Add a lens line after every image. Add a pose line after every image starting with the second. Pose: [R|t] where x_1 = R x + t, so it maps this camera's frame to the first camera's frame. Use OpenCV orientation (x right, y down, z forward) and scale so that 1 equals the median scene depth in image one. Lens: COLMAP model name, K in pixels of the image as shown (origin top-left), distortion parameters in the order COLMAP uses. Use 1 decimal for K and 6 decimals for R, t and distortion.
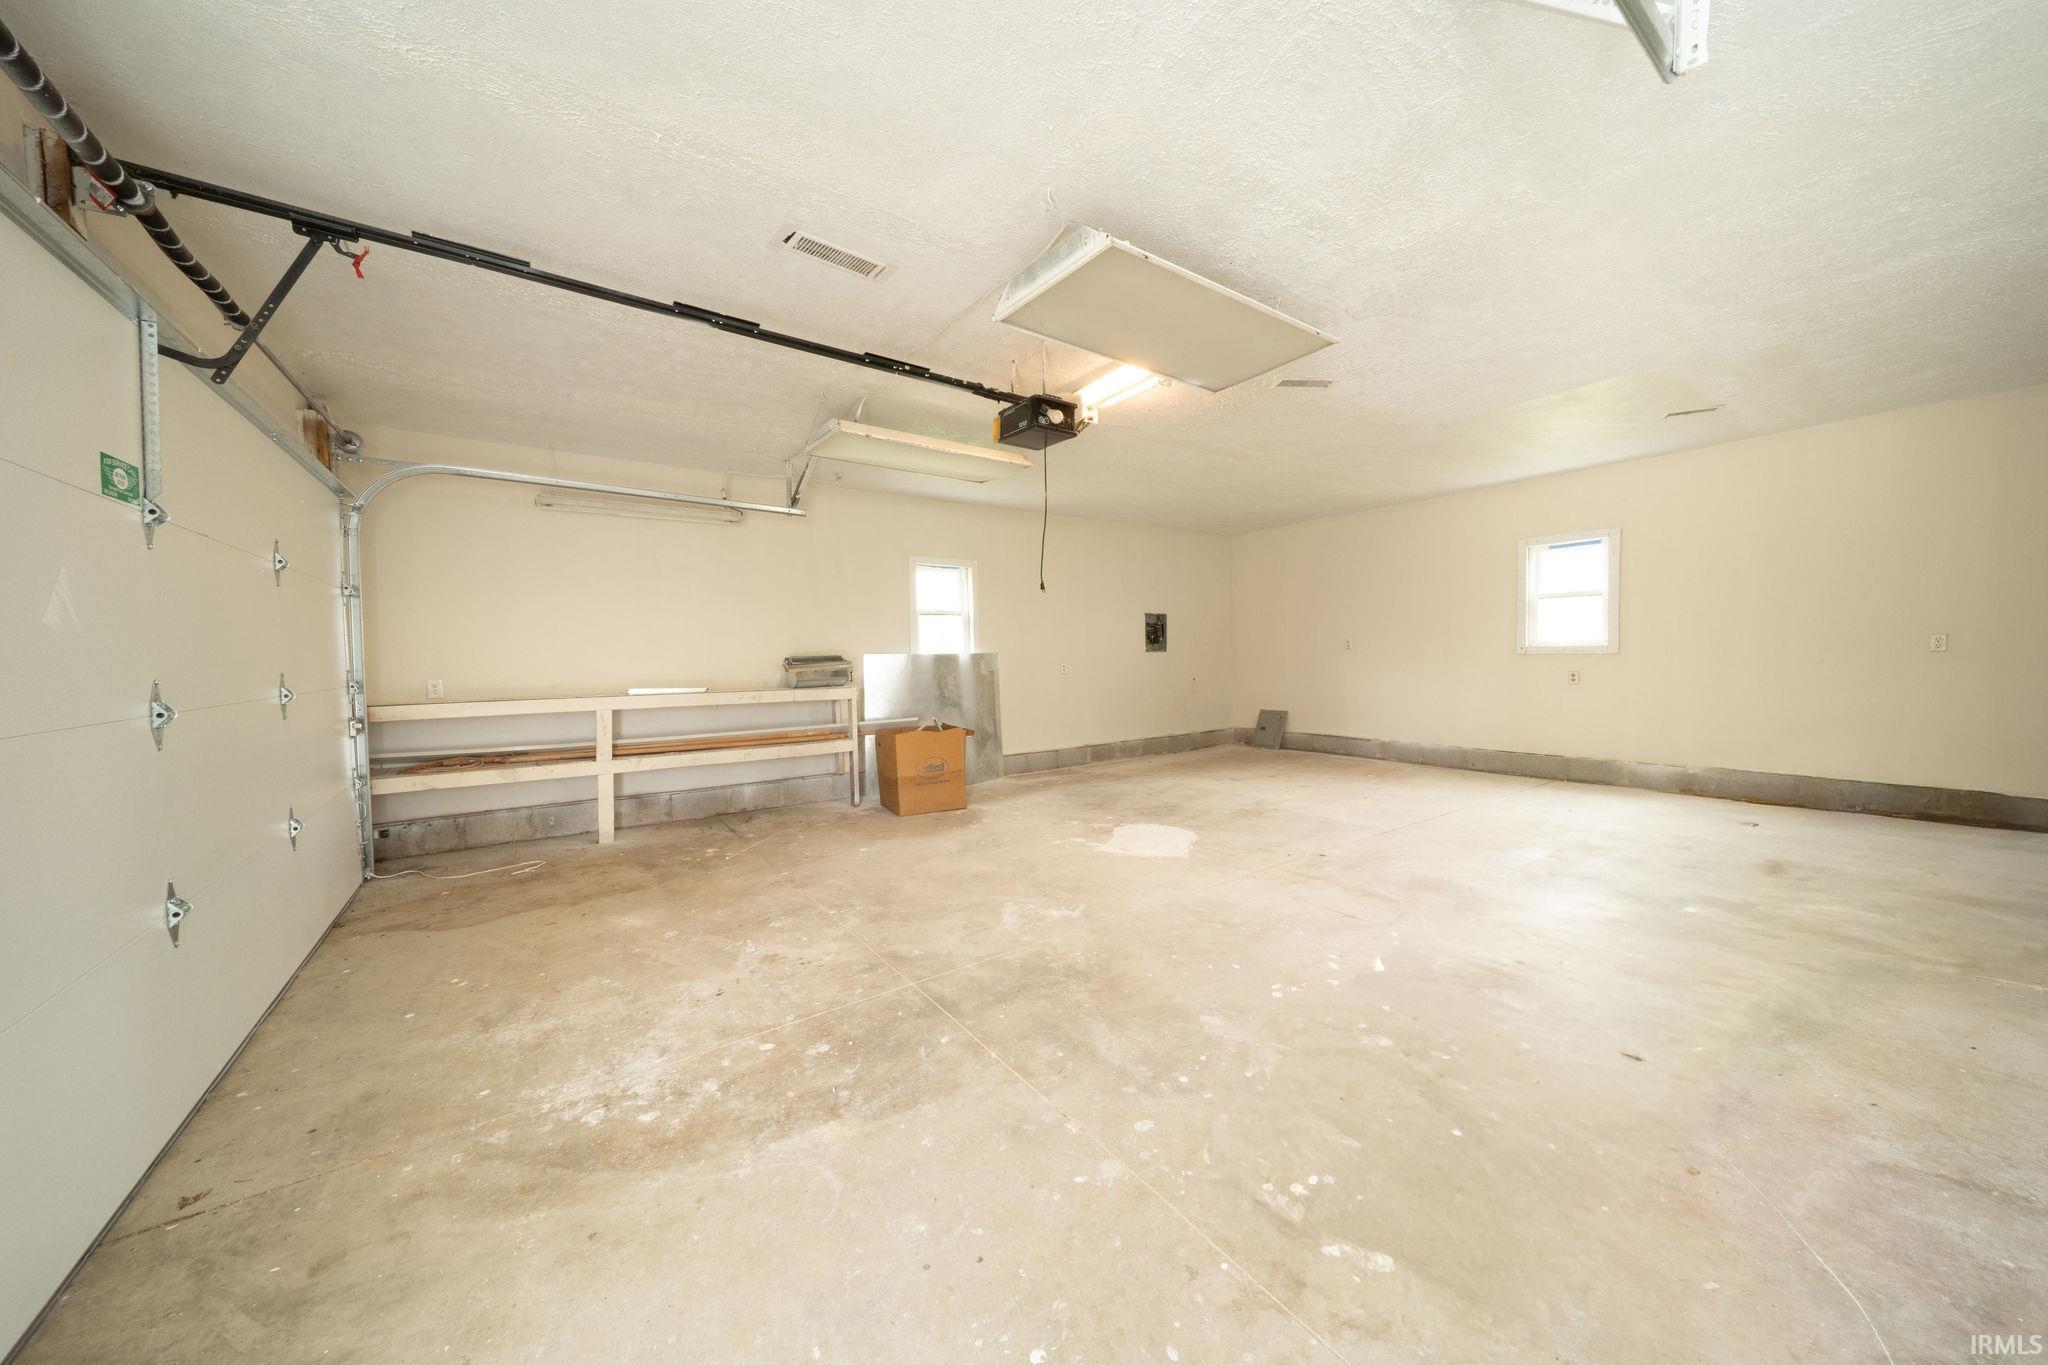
lens RADIAL K [[736.1, 0, 1024.0], [0, 736.1, 682.5], [0, 0, 1]] dist [0.011098, -0.000052]
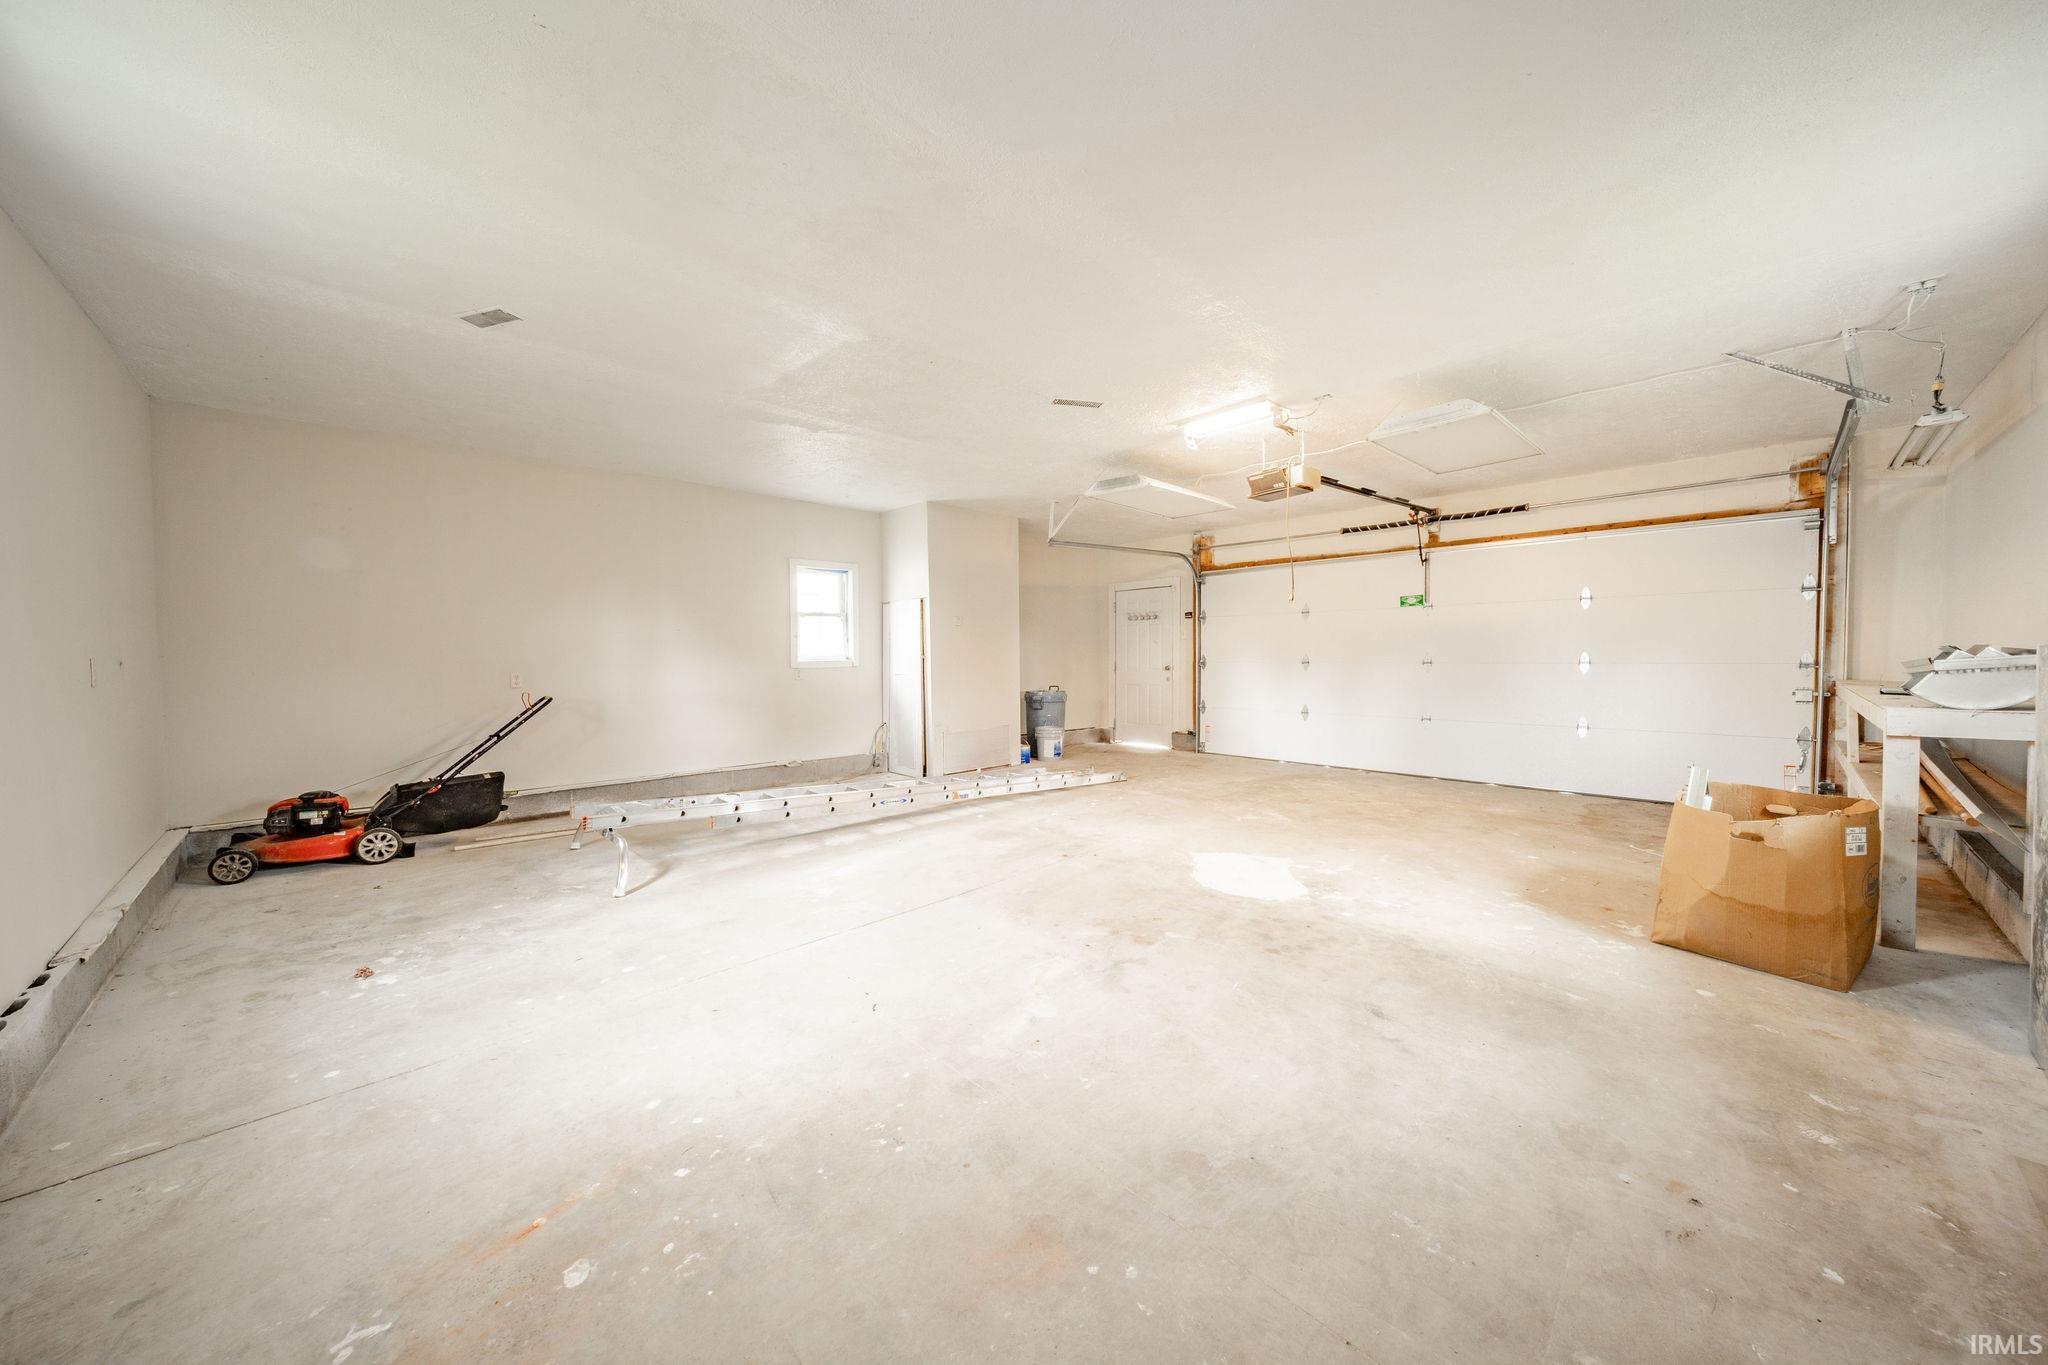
lens RADIAL K [[736.1, 0, 1024.0], [0, 736.1, 682.5], [0, 0, 1]] dist [0.011098, -0.000052]
pose [[-0.985914, 0.014649, -0.166609, 0.634119], [0.004972, 0.998283, 0.058356, -0.065163], [0.167177, 0.056705, -0.984295, 2.007692]]
